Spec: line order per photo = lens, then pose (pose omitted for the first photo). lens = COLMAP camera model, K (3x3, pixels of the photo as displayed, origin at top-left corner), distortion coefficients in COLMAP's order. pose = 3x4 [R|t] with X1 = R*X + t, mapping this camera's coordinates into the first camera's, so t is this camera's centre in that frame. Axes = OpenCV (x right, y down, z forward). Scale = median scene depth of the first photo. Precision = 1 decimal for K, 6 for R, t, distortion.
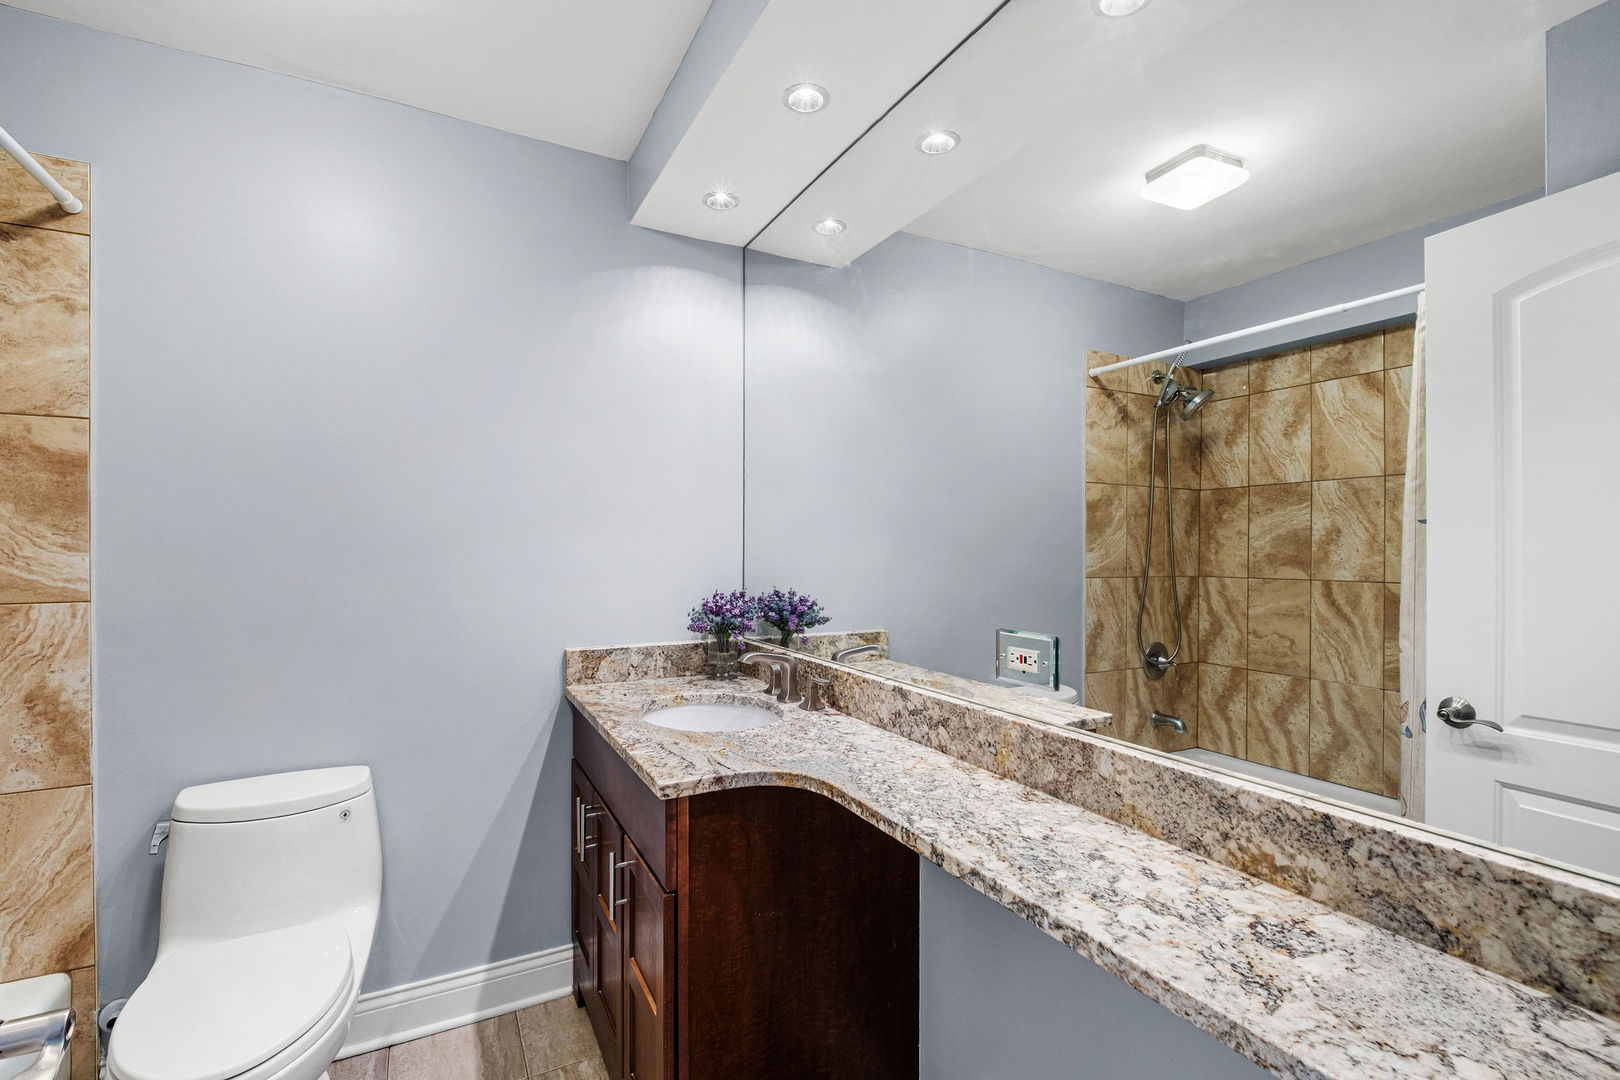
lens RADIAL K [[710.4, 0, 810.0], [0, 710.4, 540.0], [0, 0, 1]] dist [-0.001518, -0.000782]
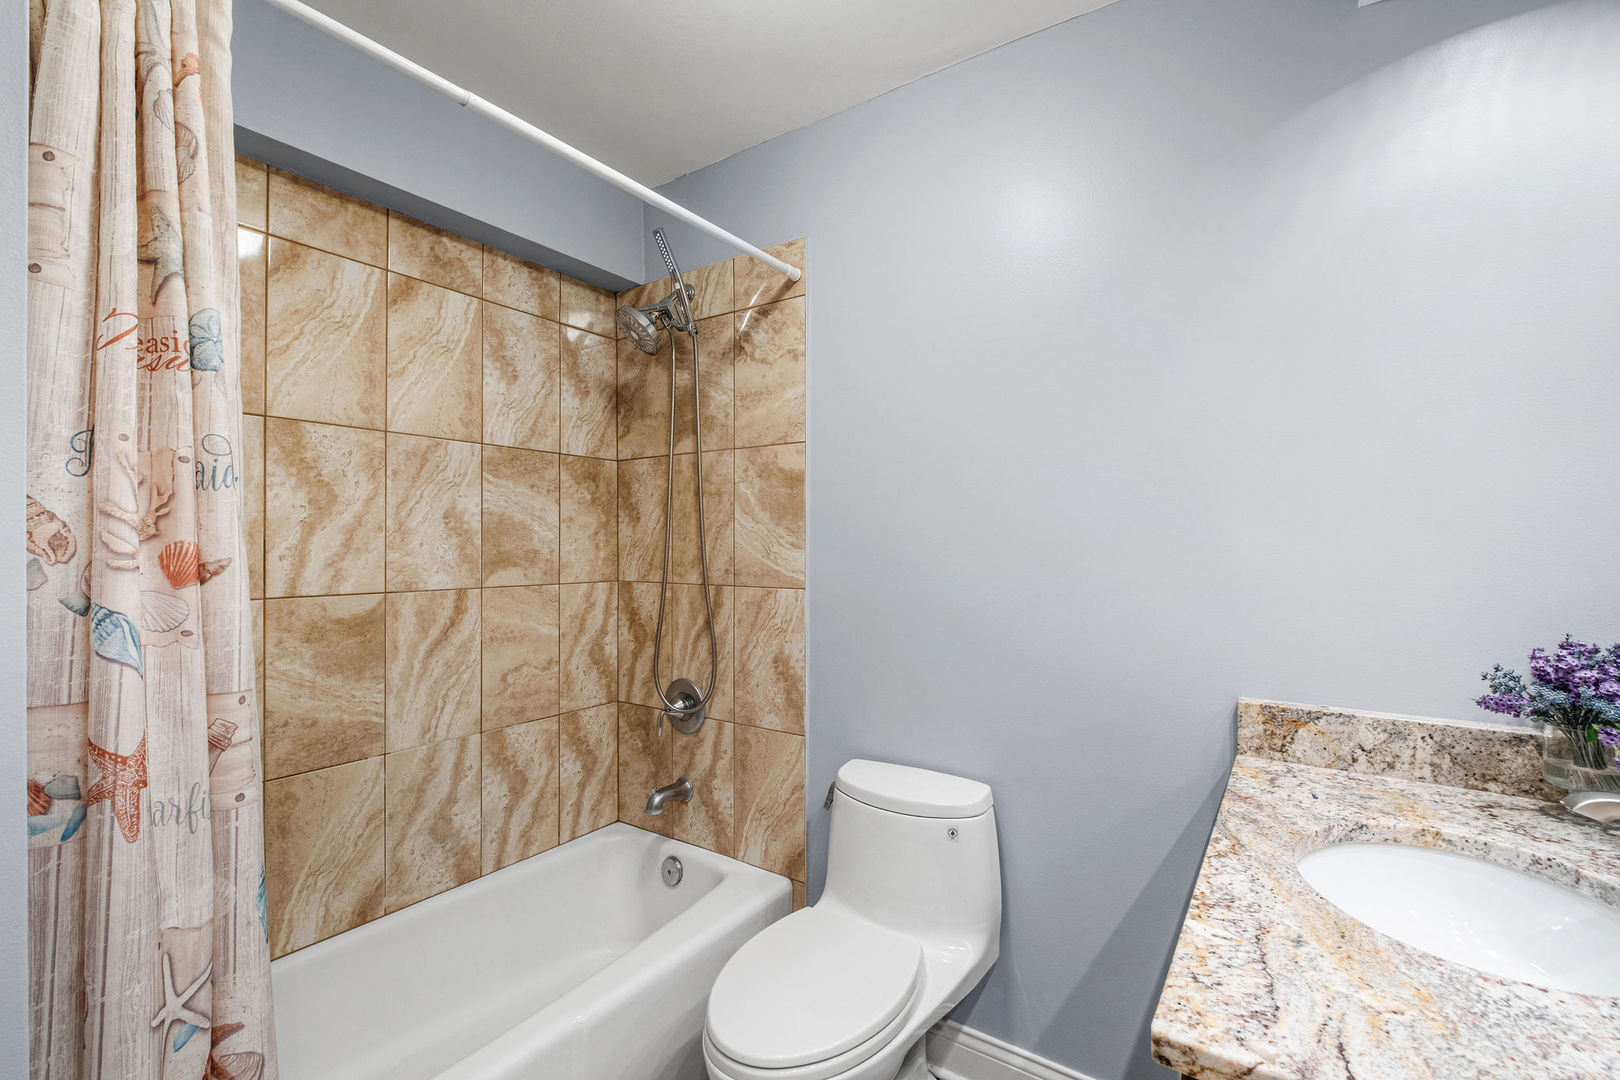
lens RADIAL K [[710.4, 0, 810.0], [0, 710.4, 540.0], [0, 0, 1]] dist [-0.001518, -0.000782]
pose [[0.452680, 0.000391, -0.891673, 0.097709], [0.007974, 0.999958, 0.004487, -0.004778], [0.891637, -0.009141, 0.452658, 0.433554]]
